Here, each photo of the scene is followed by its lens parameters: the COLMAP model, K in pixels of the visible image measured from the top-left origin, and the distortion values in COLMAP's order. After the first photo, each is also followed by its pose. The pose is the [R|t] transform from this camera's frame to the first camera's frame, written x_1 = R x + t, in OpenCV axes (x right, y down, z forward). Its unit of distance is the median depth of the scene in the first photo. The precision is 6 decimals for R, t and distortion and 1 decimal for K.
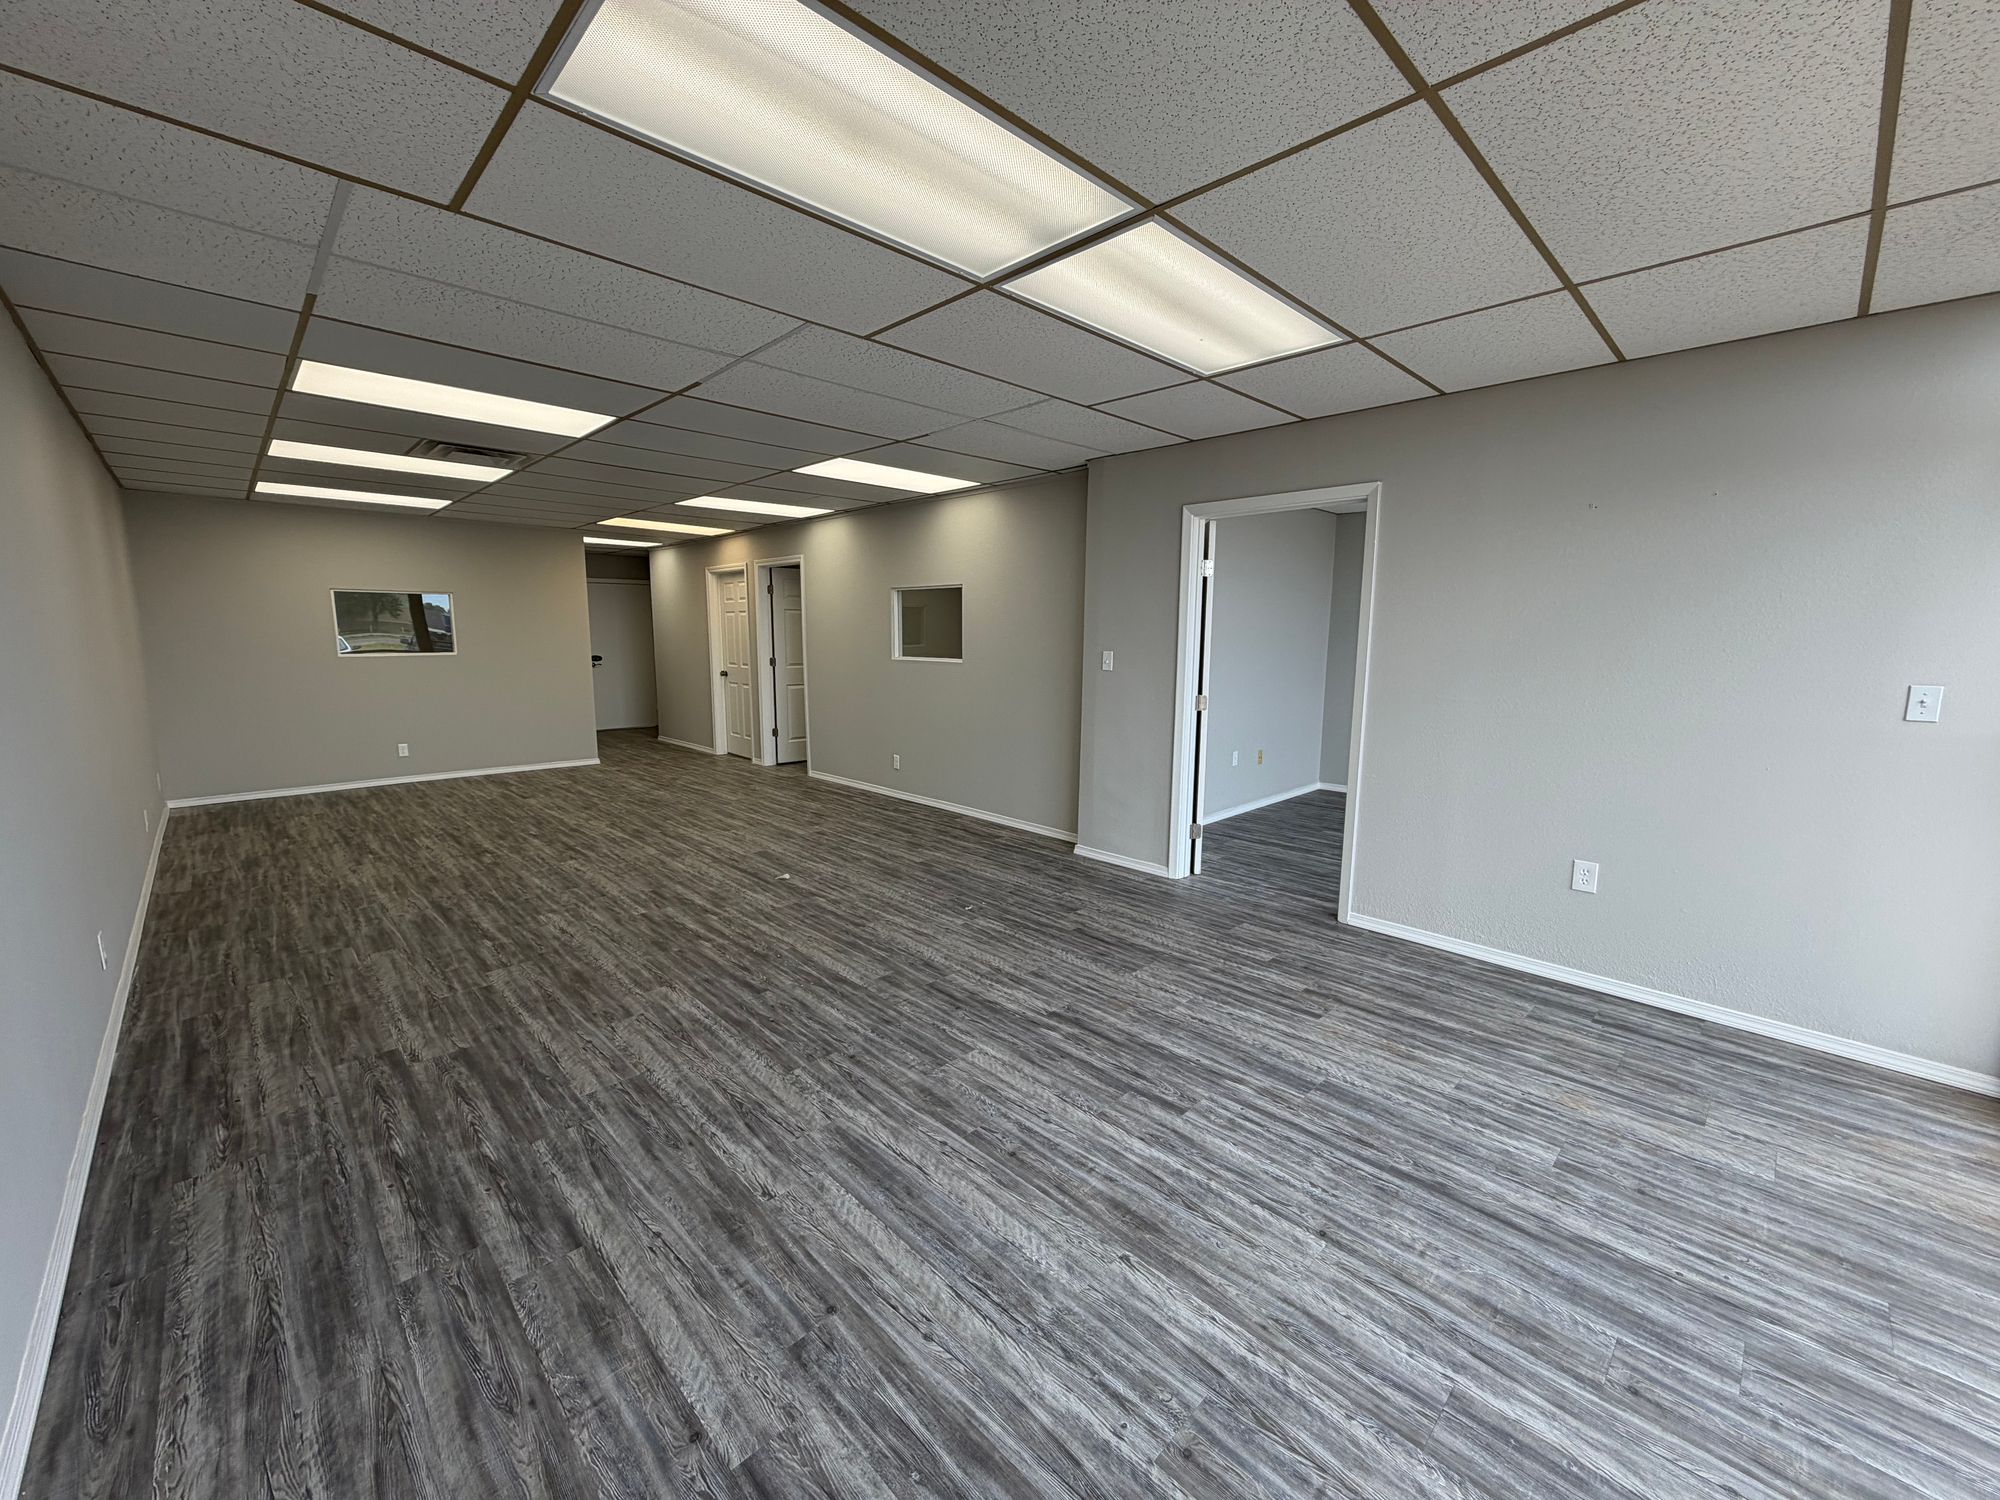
lens RADIAL K [[798.9, 0, 993.9], [0, 798.9, 749.8], [0, 0, 1]] dist [0.000480, 0.000077]
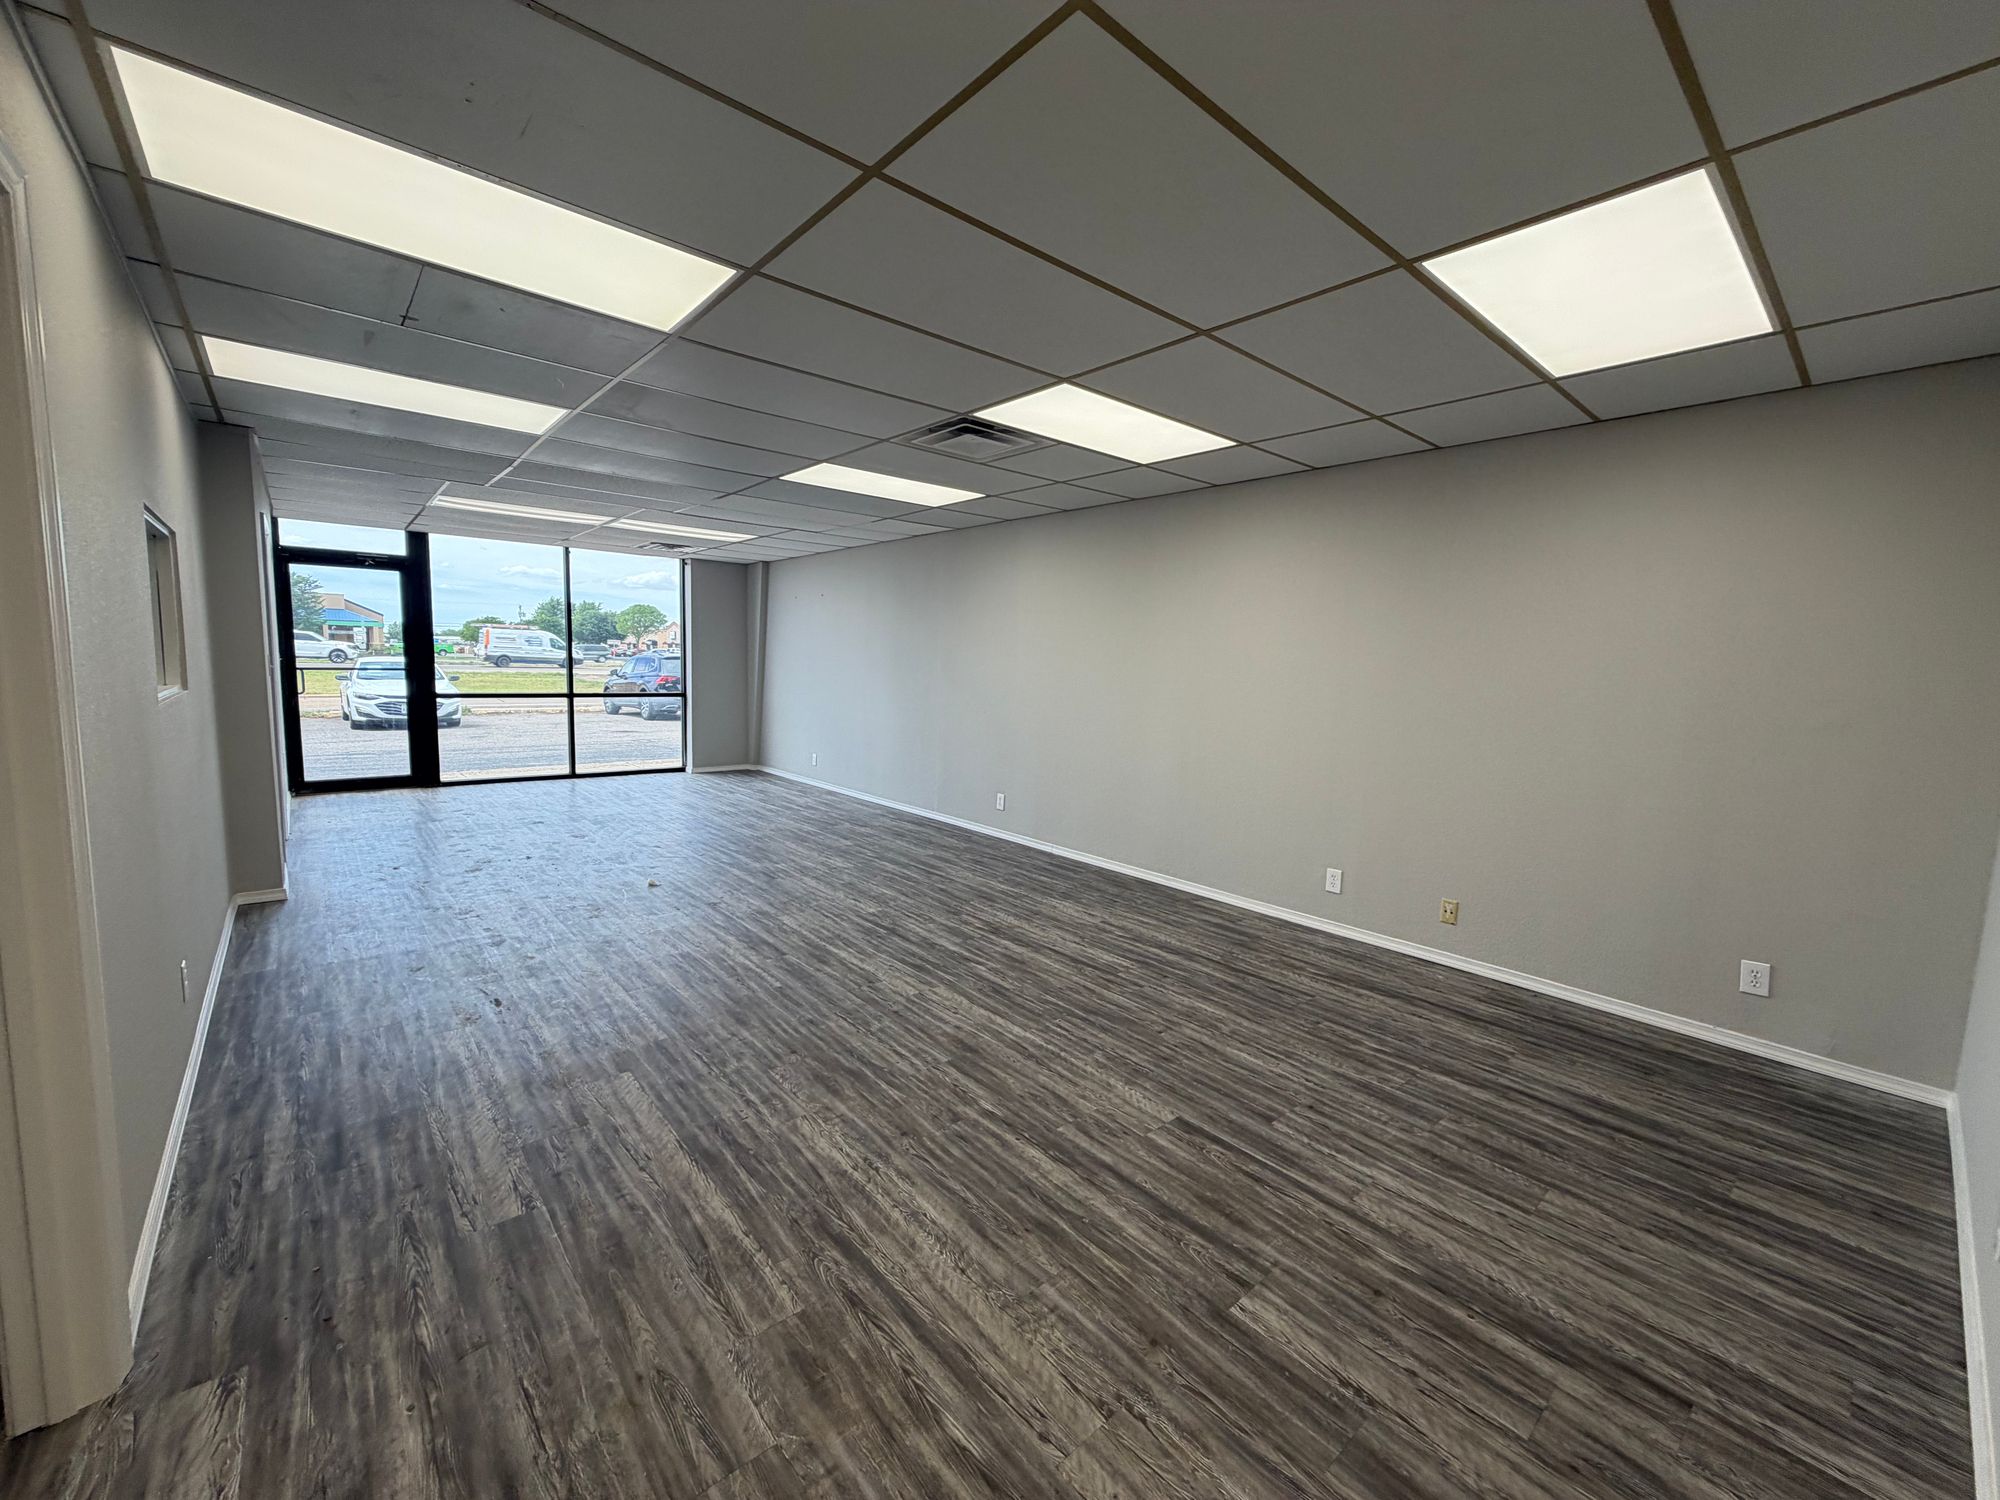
lens RADIAL K [[790.2, 0, 990.0], [0, 790.2, 744.1], [0, 0, 1]] dist [0.001392, 0.000217]
pose [[-0.997562, -0.042172, 0.055594, -0.914932], [-0.026866, 0.967415, 0.251767, -0.345809], [-0.064400, 0.249660, -0.966190, 2.344920]]
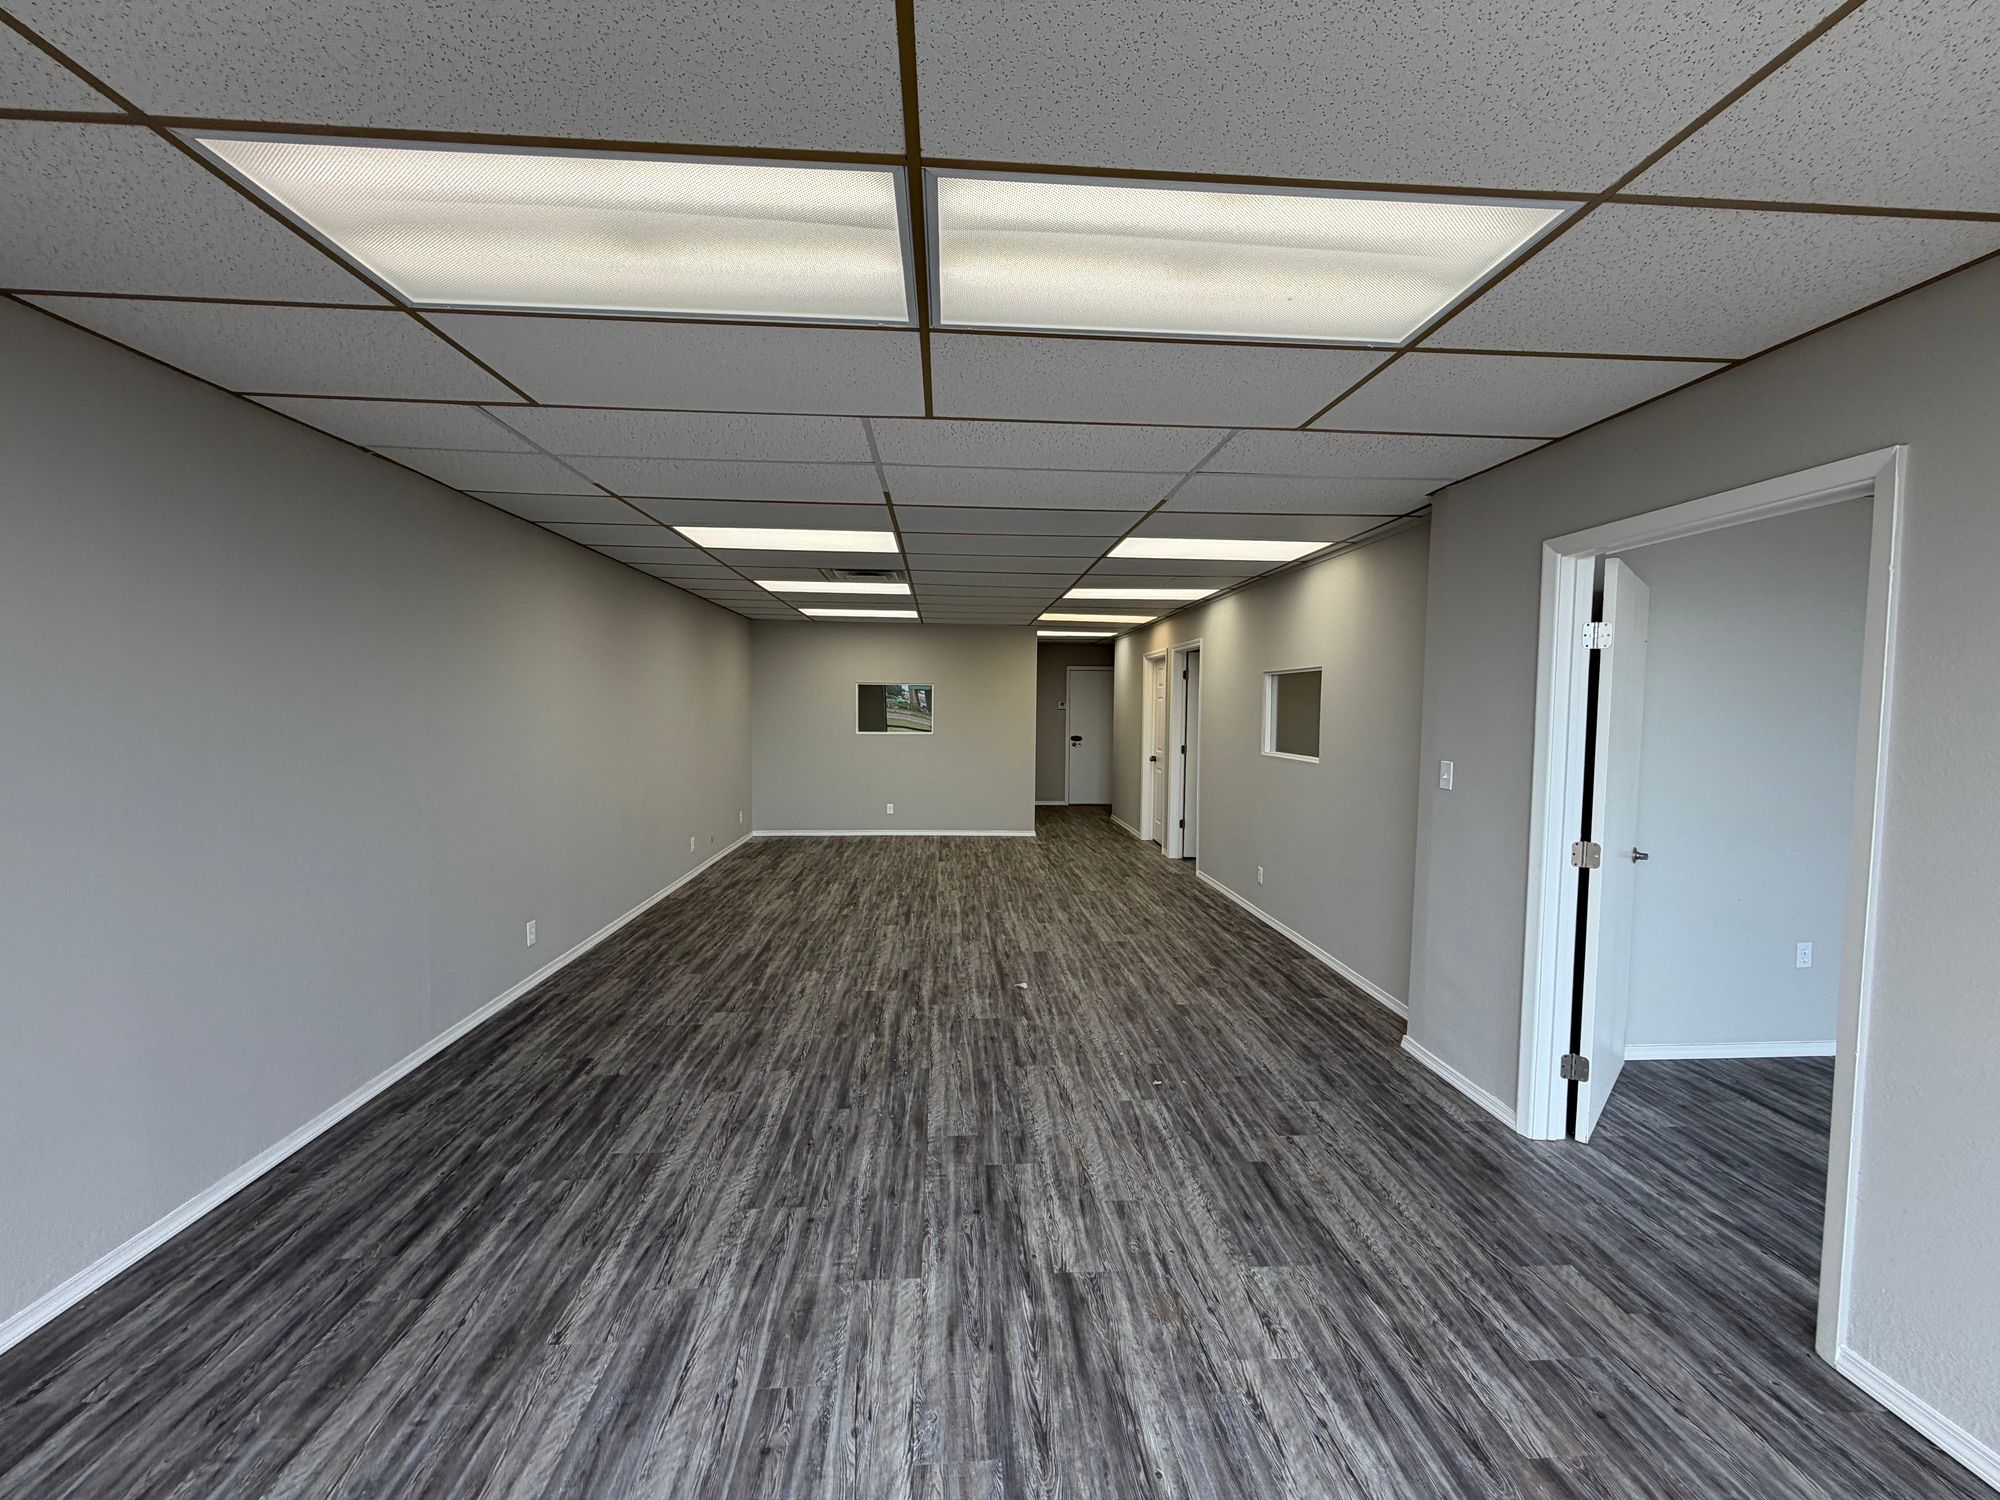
lens RADIAL K [[798.9, 0, 993.9], [0, 798.9, 749.8], [0, 0, 1]] dist [0.000480, 0.000077]
pose [[0.757041, 0.039481, -0.652174, 0.379092], [-0.101841, 0.993103, -0.058097, -0.069476], [0.645382, 0.110400, 0.755840, 0.299156]]
